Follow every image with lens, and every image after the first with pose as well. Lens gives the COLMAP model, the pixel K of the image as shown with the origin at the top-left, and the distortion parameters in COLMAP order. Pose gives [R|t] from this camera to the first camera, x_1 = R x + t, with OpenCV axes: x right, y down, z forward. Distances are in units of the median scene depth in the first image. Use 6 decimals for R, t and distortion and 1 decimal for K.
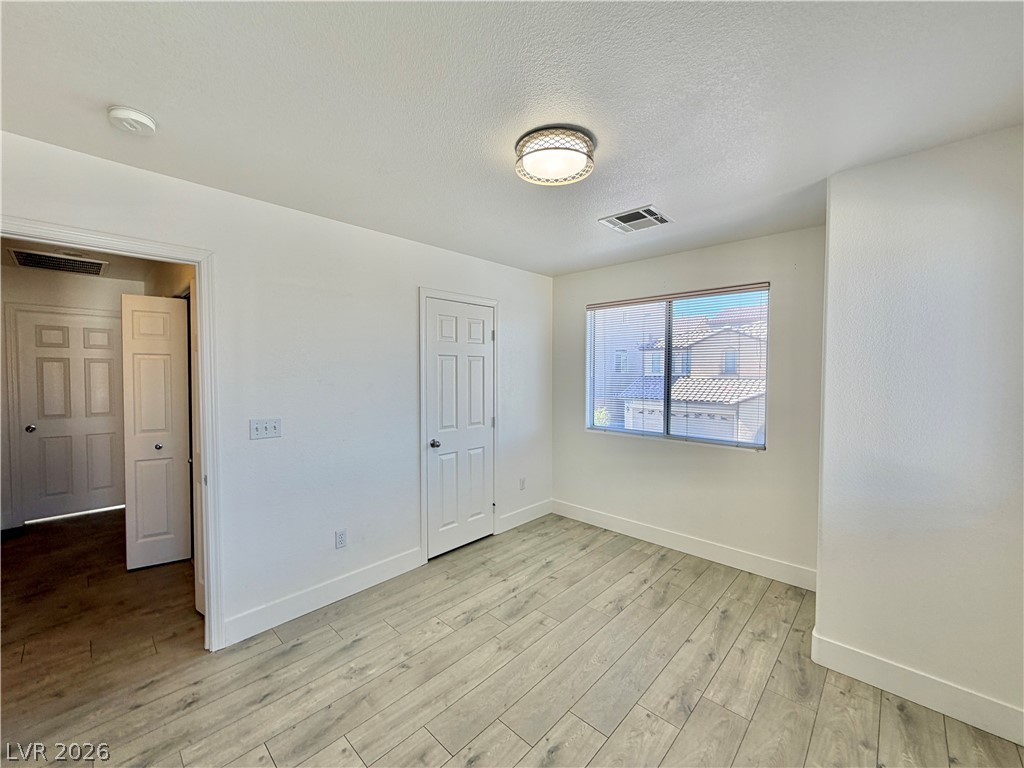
lens RADIAL K [[408.7, 0, 511.5], [0, 408.7, 384.7], [0, 0, 1]] dist [-0.000807, -0.000097]
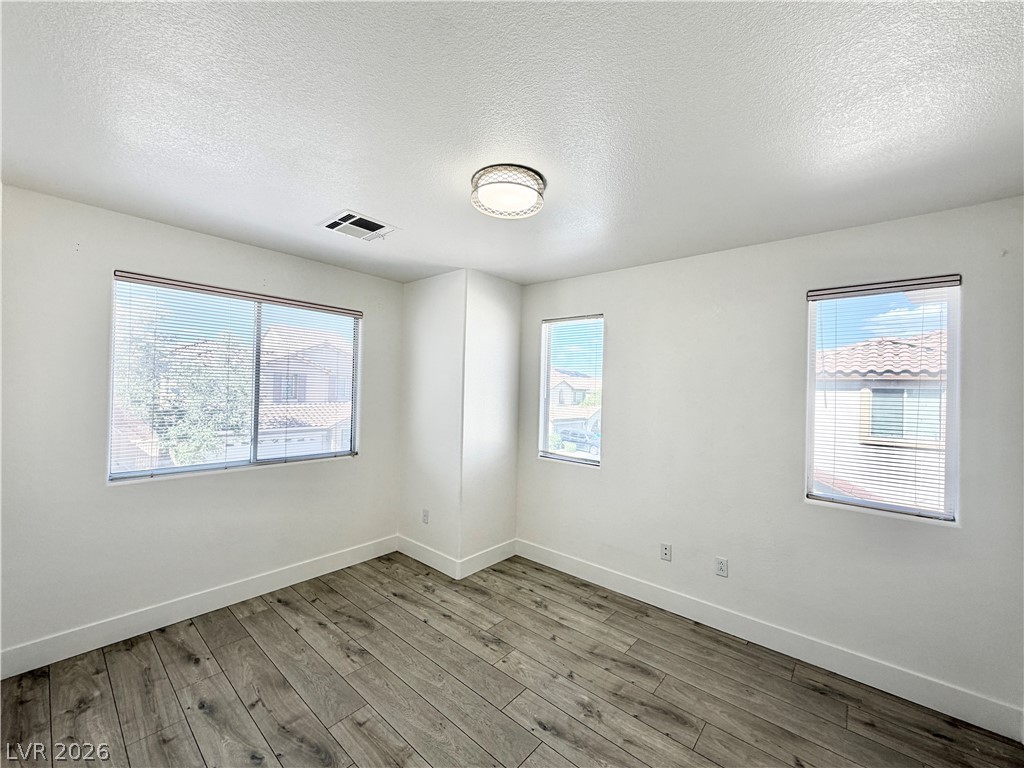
lens RADIAL K [[408.7, 0, 504.9], [0, 408.7, 386.7], [0, 0, 1]] dist [-0.000807, -0.000097]
pose [[-0.038165, 0.004512, 0.999261, -0.602007], [0.009372, 0.999947, -0.004157, -0.026927], [-0.999227, 0.009206, -0.038206, 0.663313]]
